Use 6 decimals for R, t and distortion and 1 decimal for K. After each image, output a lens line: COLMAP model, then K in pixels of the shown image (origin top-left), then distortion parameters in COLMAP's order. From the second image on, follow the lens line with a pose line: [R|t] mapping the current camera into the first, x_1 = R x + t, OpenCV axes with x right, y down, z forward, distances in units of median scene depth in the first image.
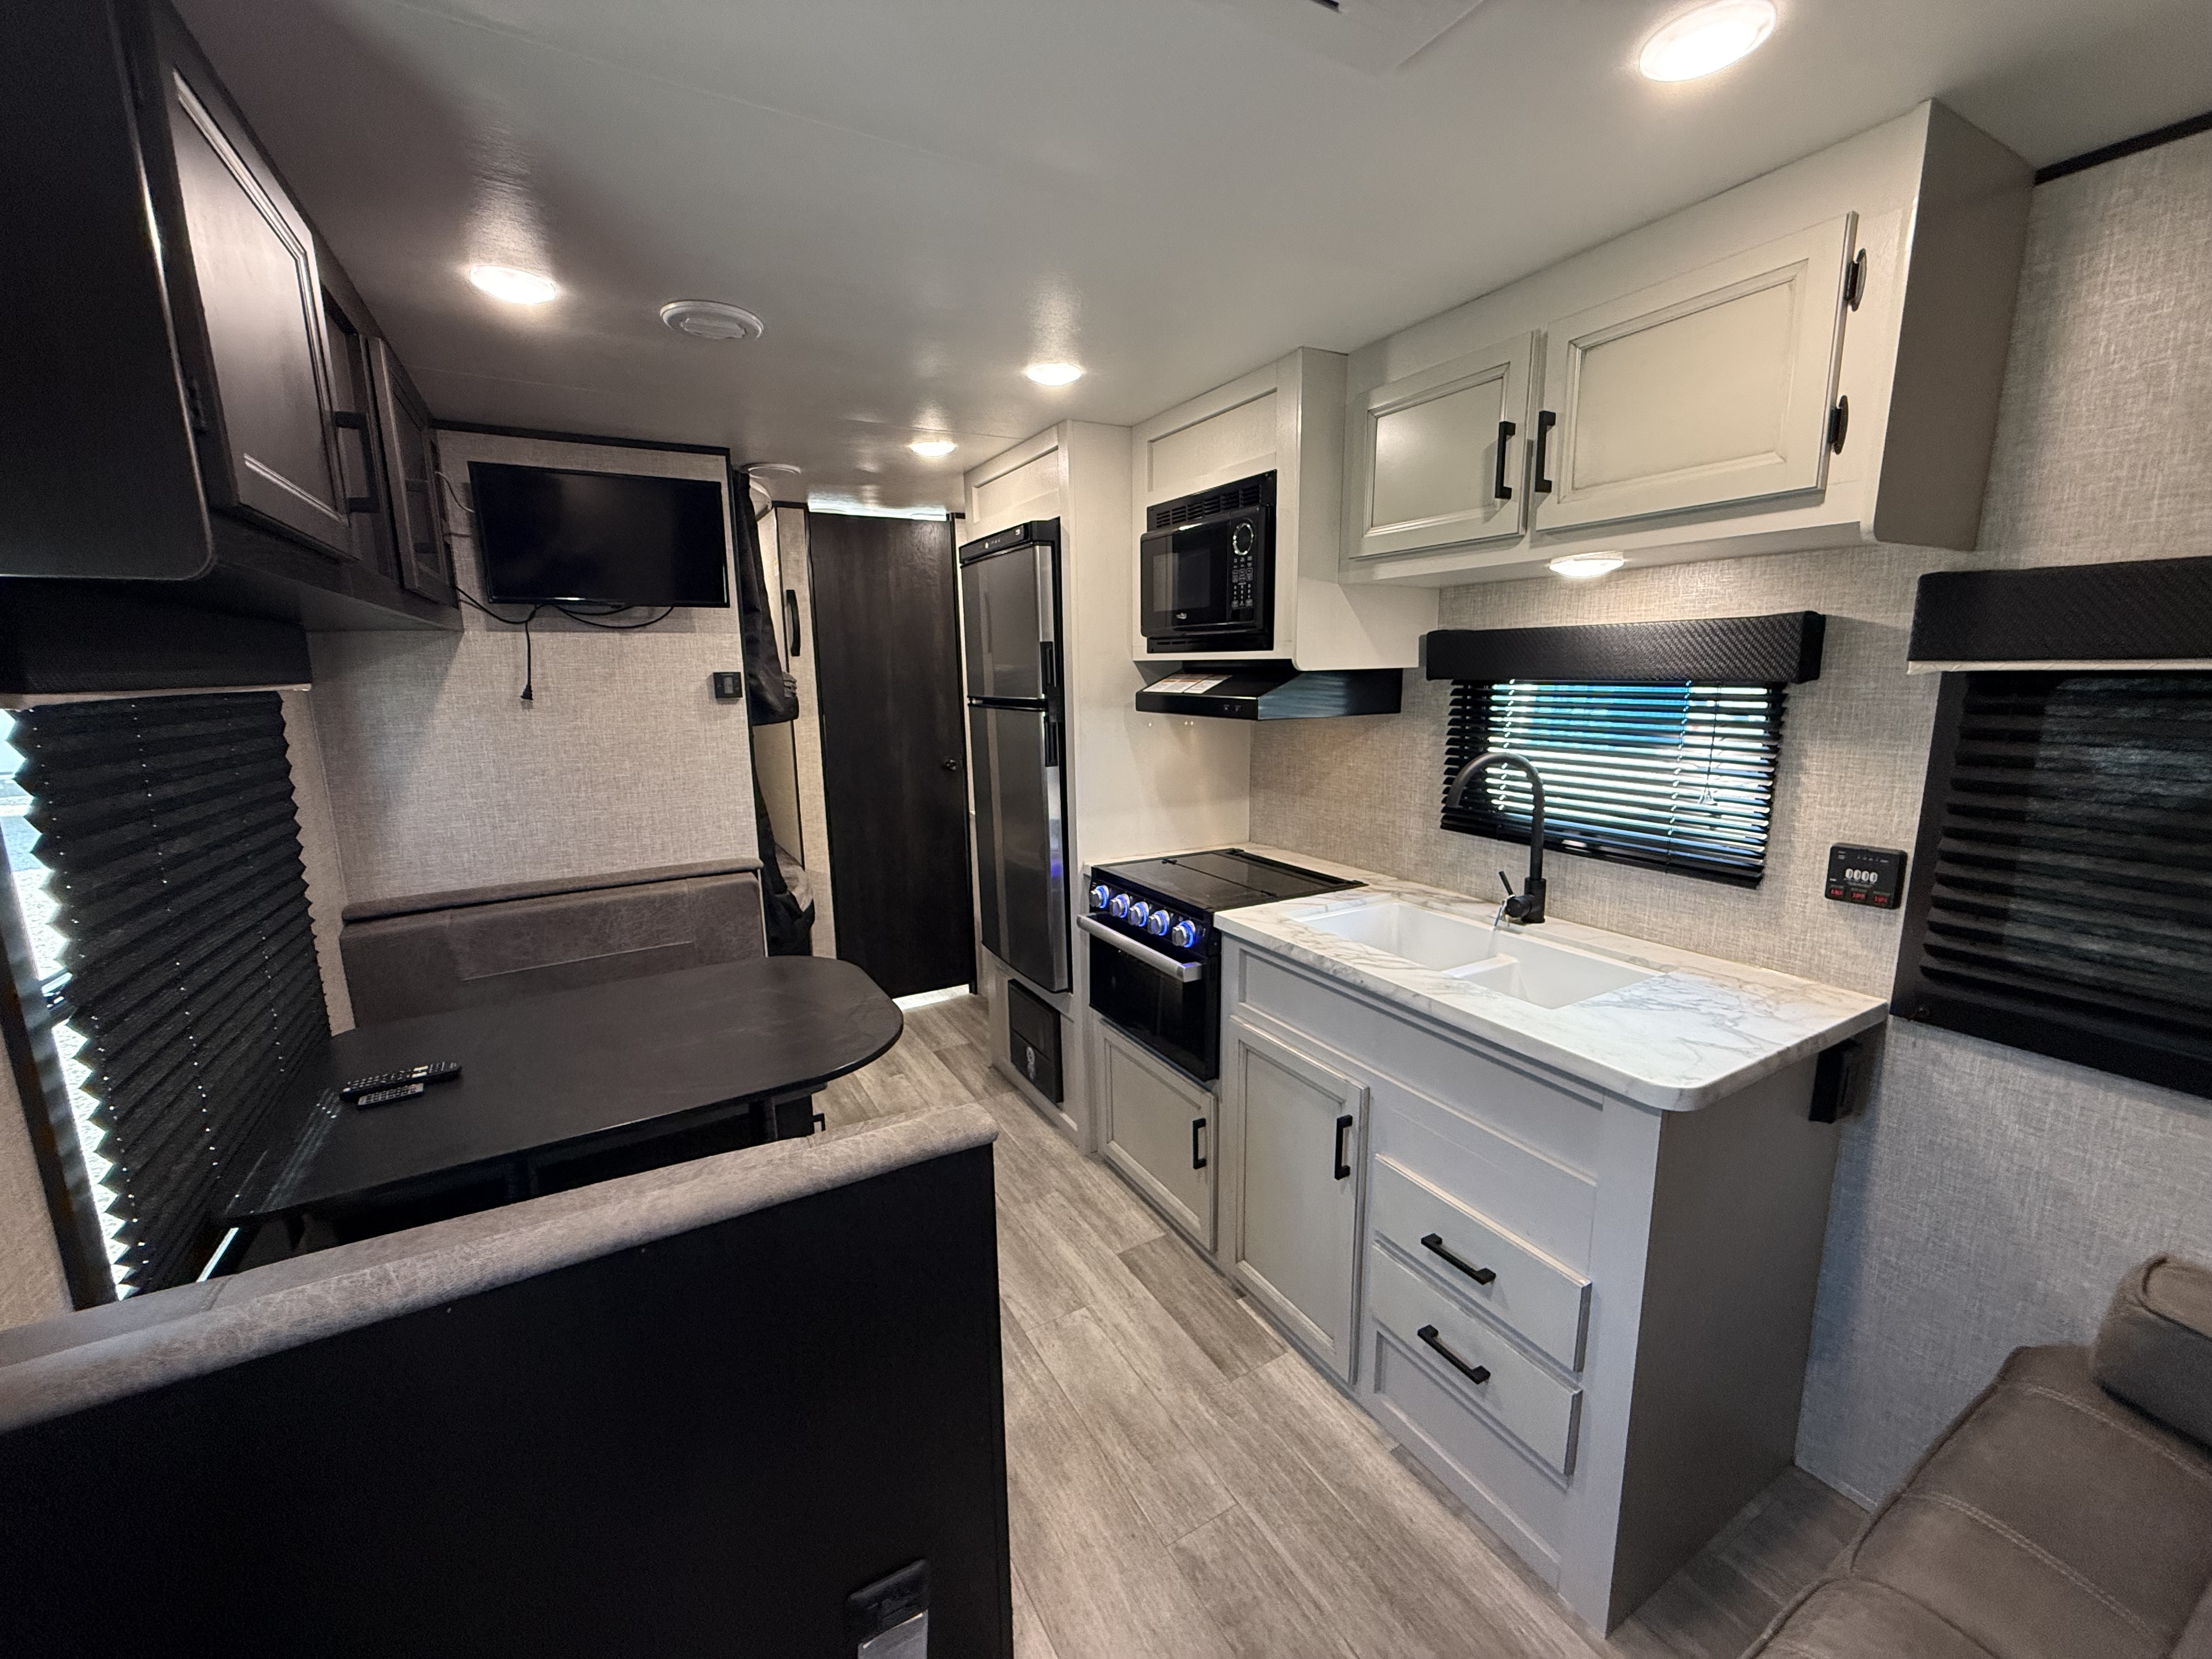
lens RADIAL K [[880.9, 0, 1111.1], [0, 880.9, 828.3], [0, 0, 1]] dist [-0.002005, 0.000694]
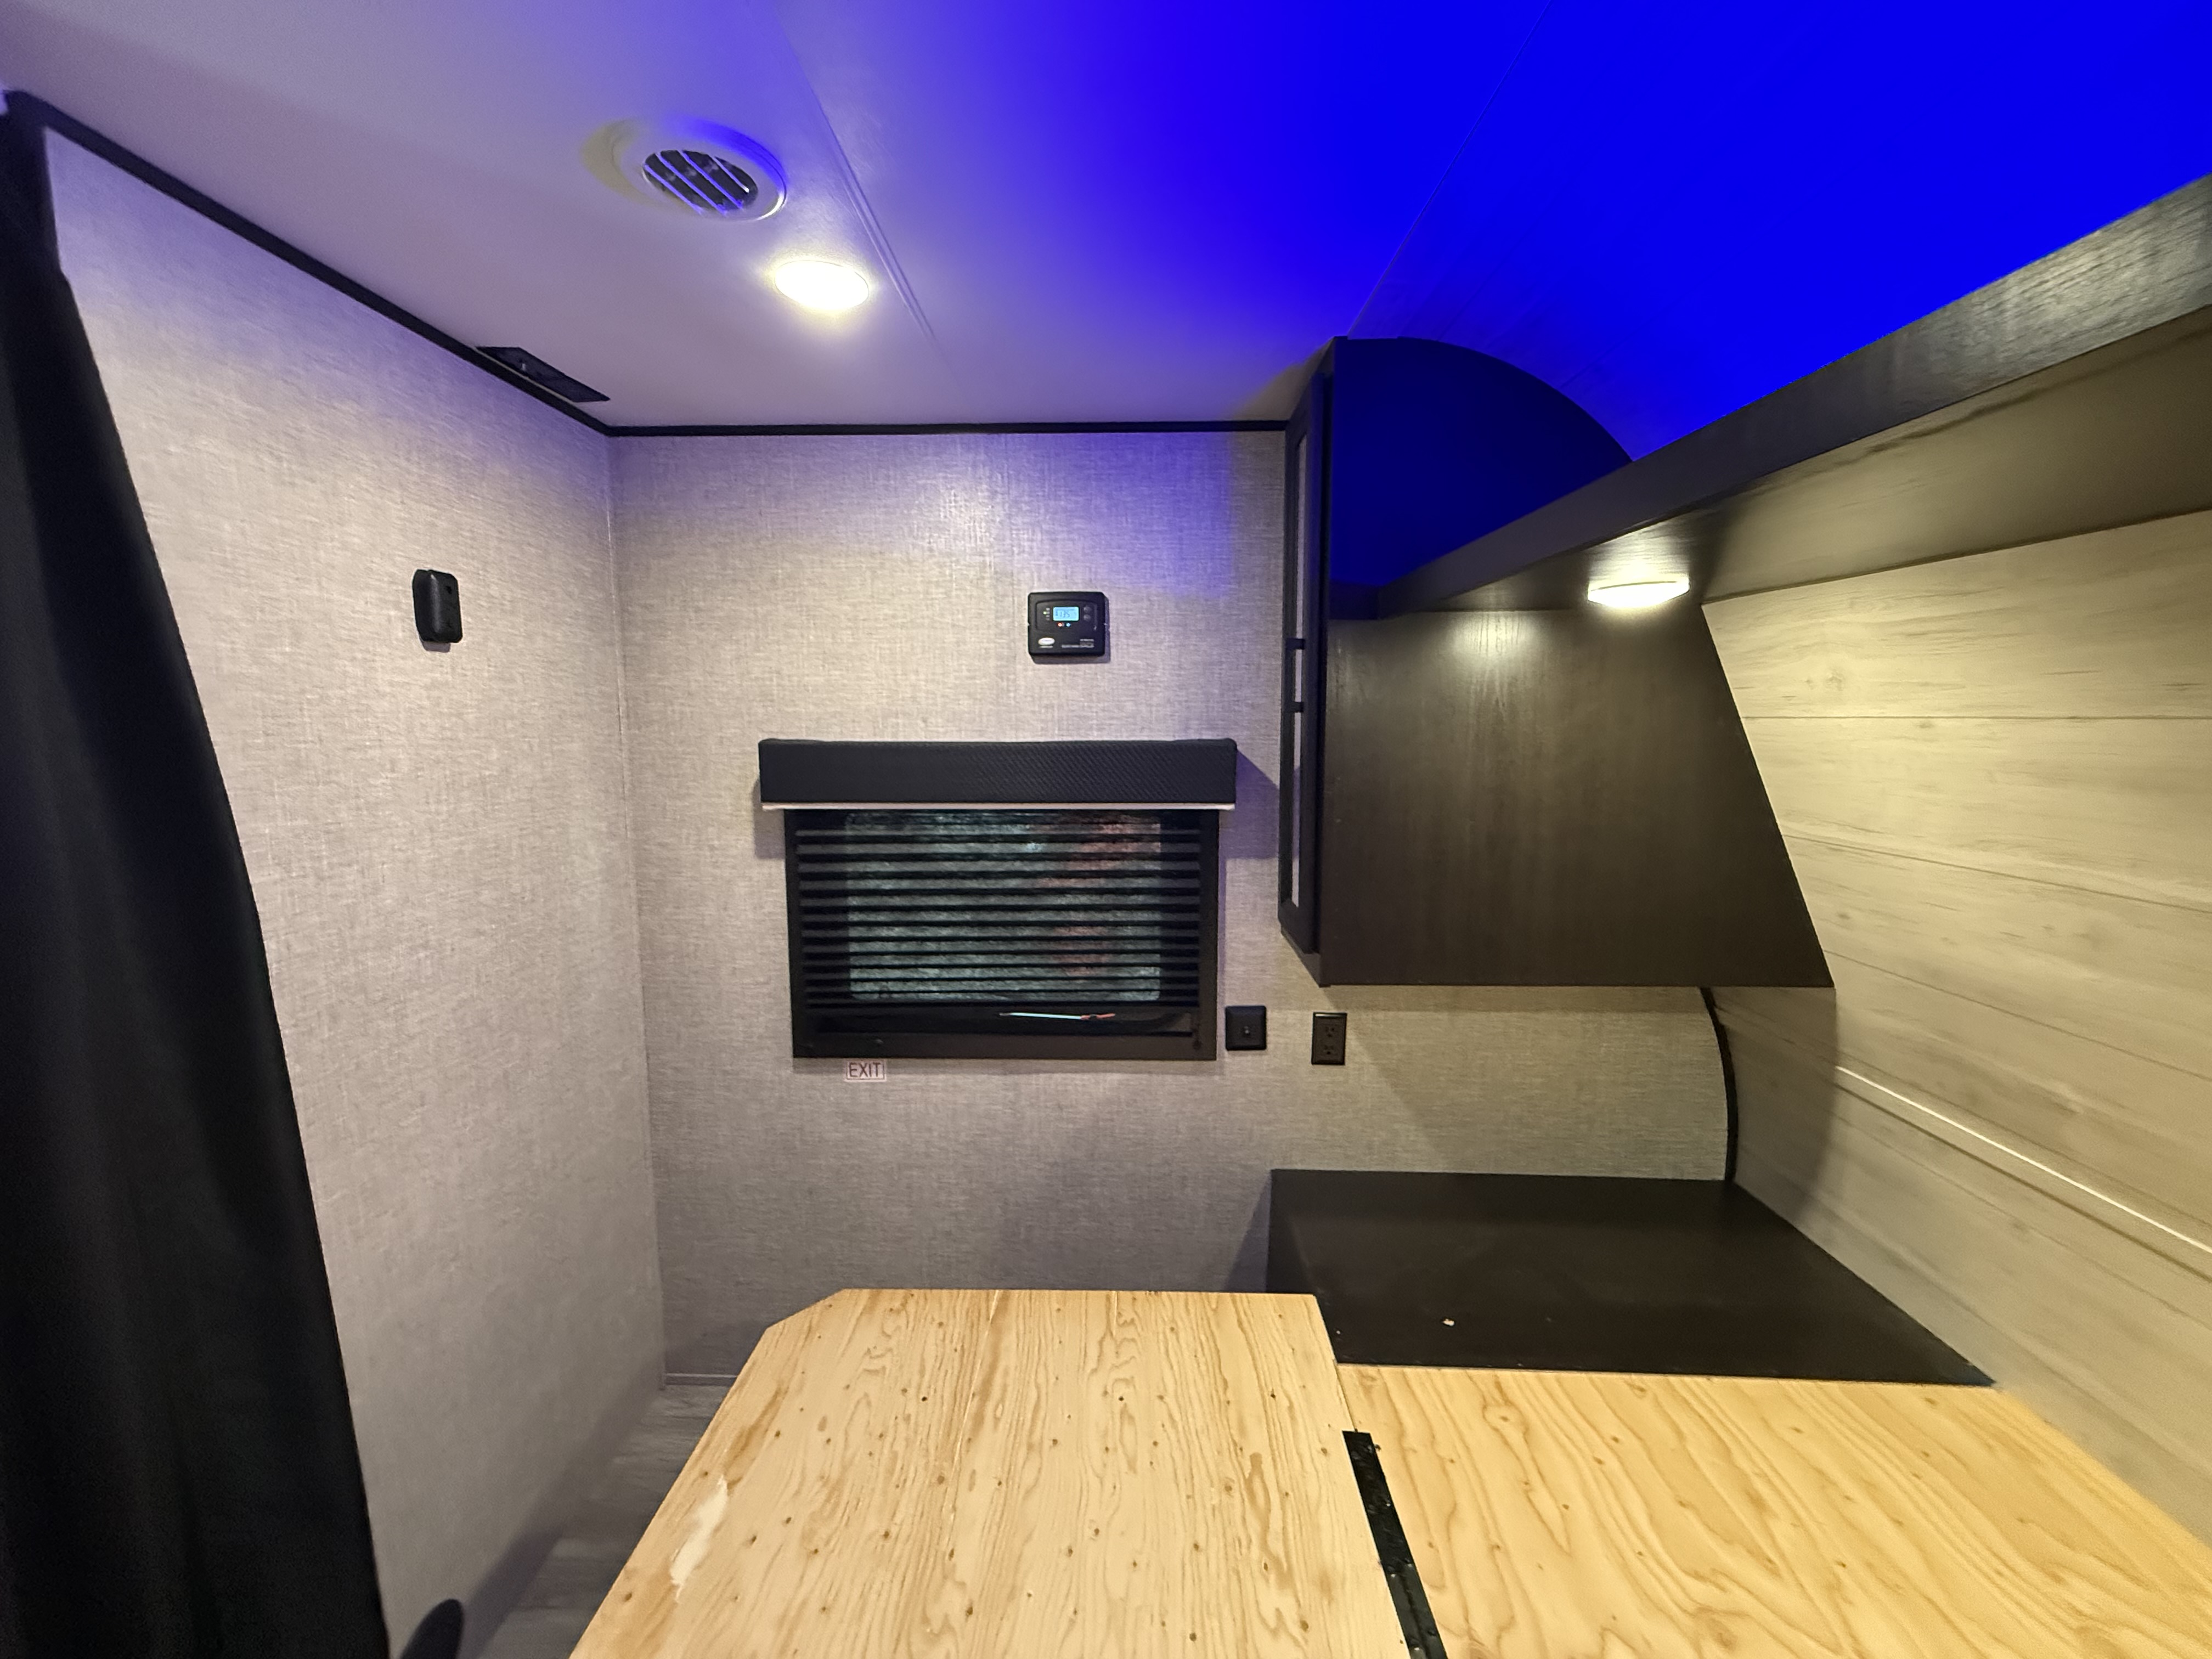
lens RADIAL K [[880.9, 0, 1105.2], [0, 880.9, 826.8], [0, 0, 1]] dist [-0.002005, 0.000694]
pose [[0.519888, -0.094627, 0.848977, -0.960565], [0.157817, 0.987377, 0.013411, 0.034189], [-0.839530, 0.127011, 0.528260, 0.422760]]
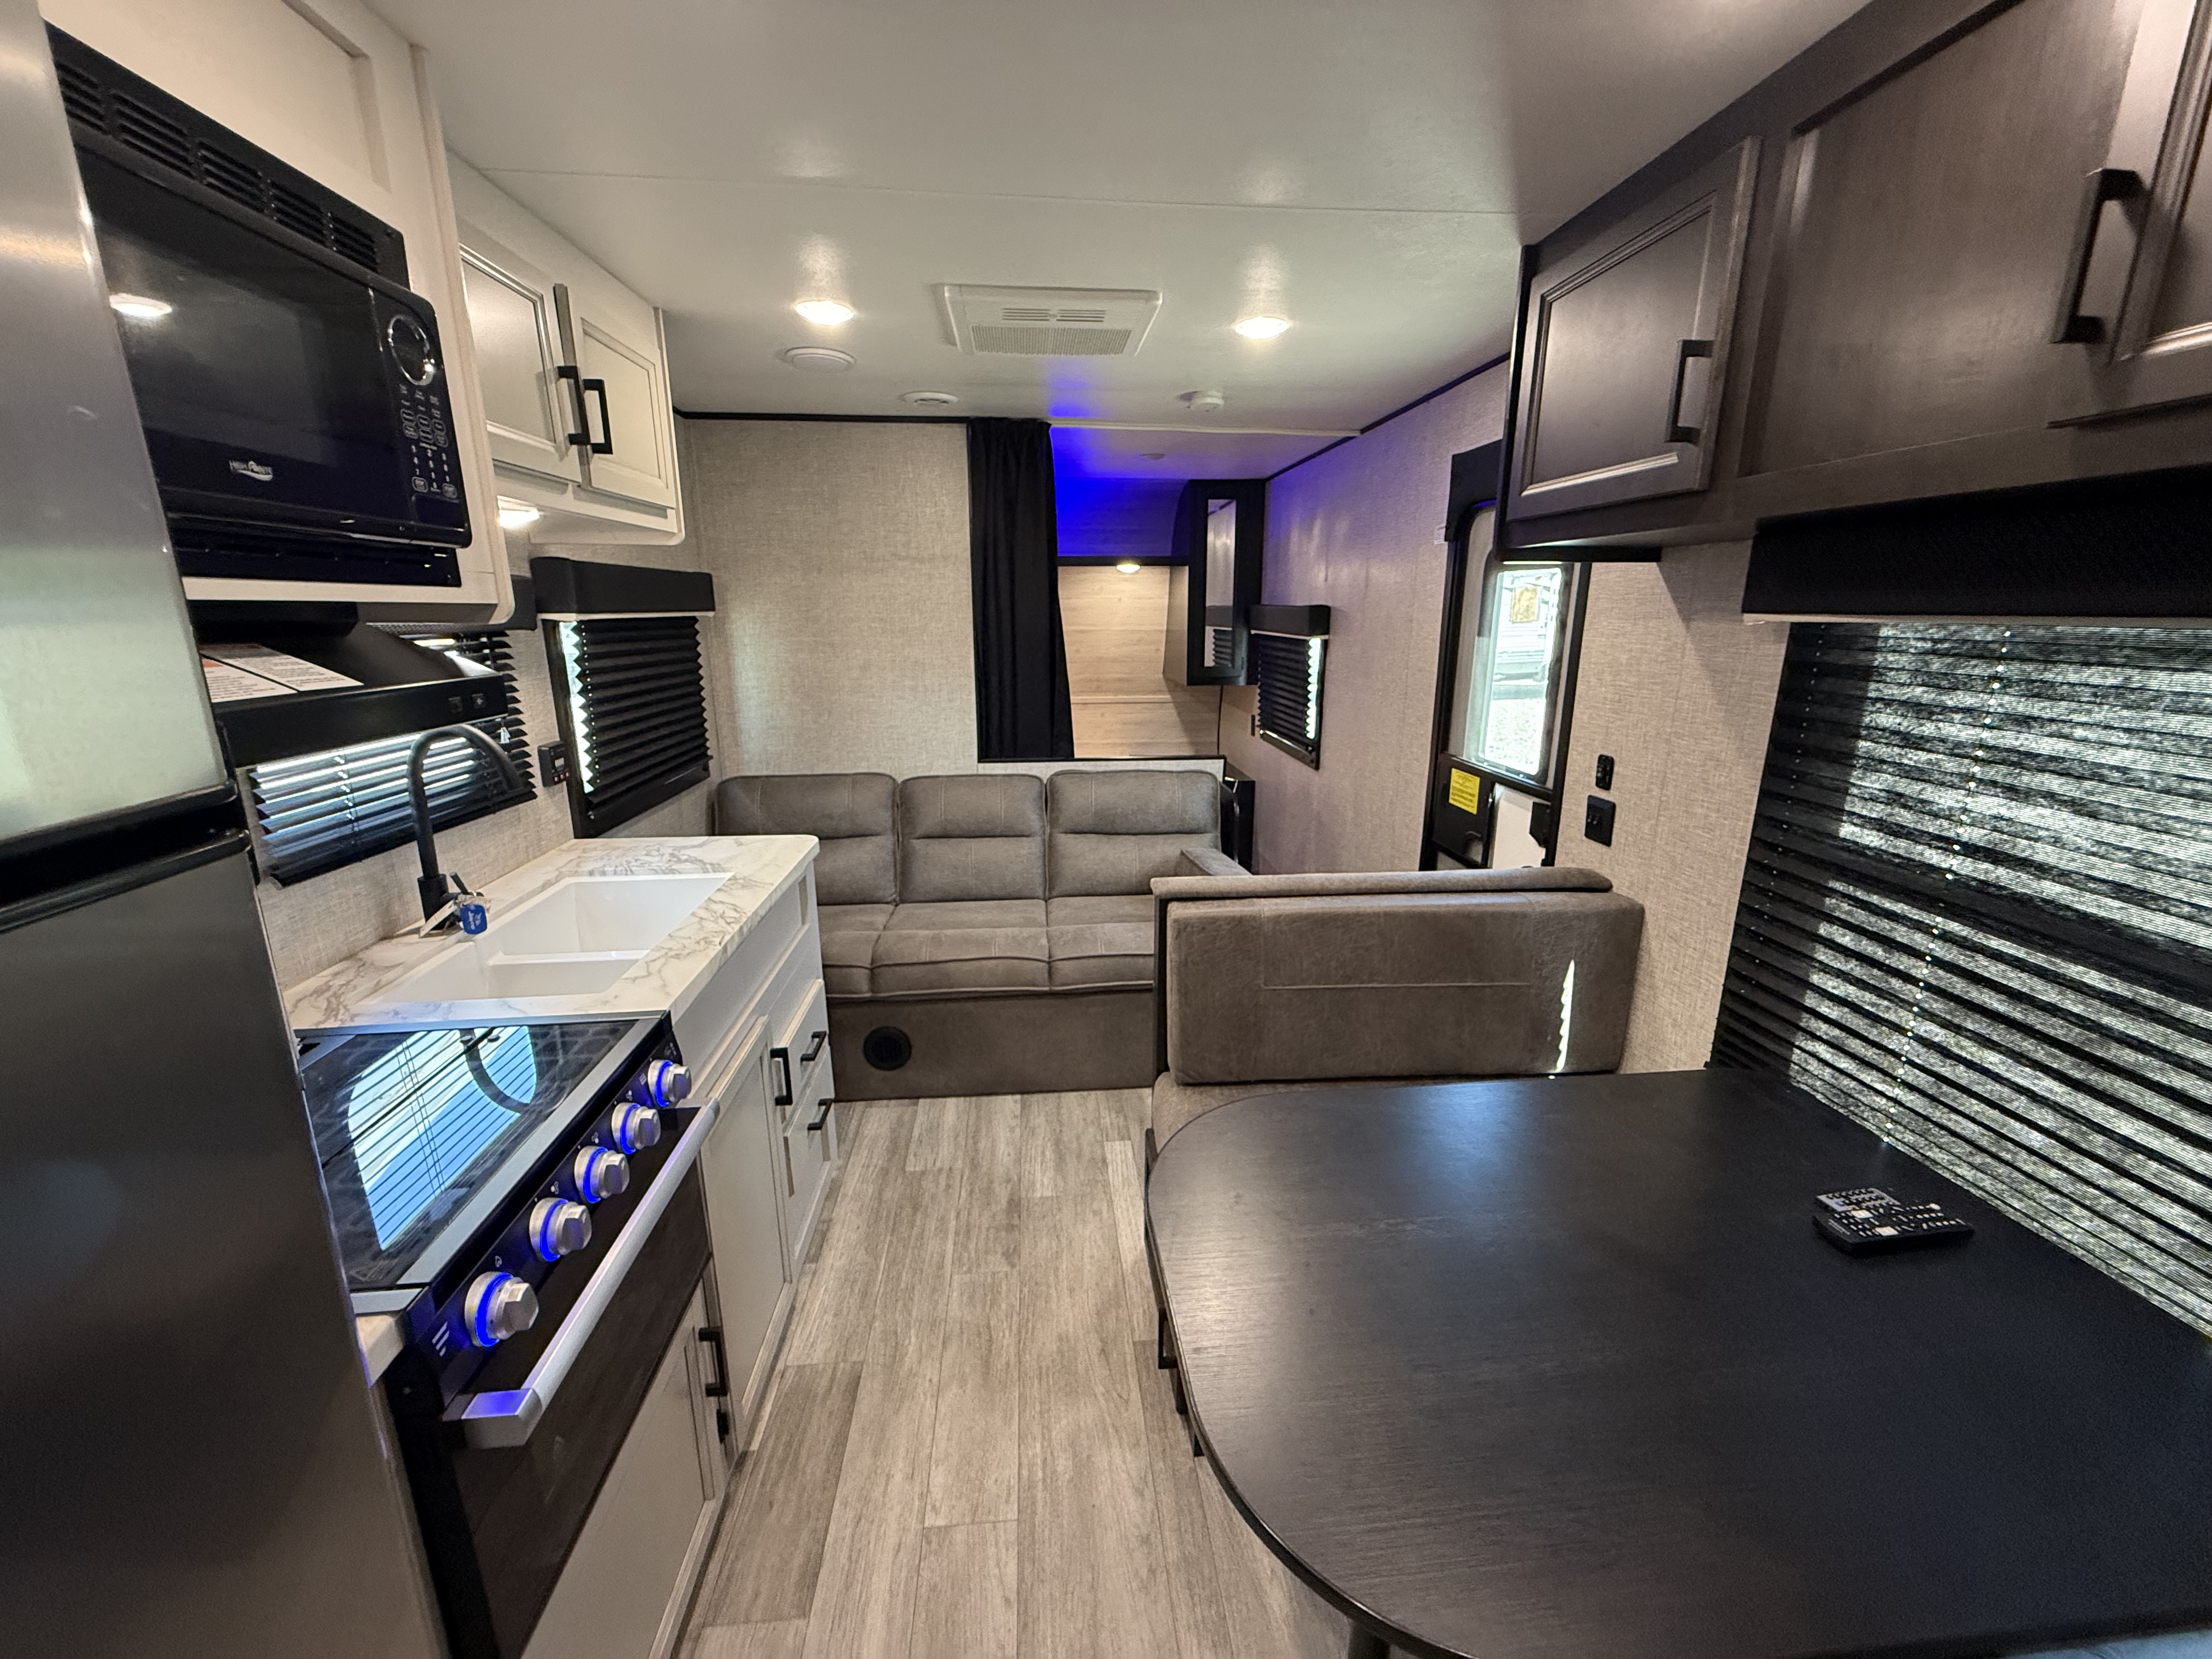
lens RADIAL K [[880.9, 0, 1097.0], [0, 880.9, 828.1], [0, 0, 1]] dist [-0.002005, 0.000694]
pose [[-0.901508, -0.088983, 0.423515, -0.379843], [0.095057, 0.914017, 0.394383, -0.221121], [-0.422193, 0.395797, -0.815535, 1.217250]]
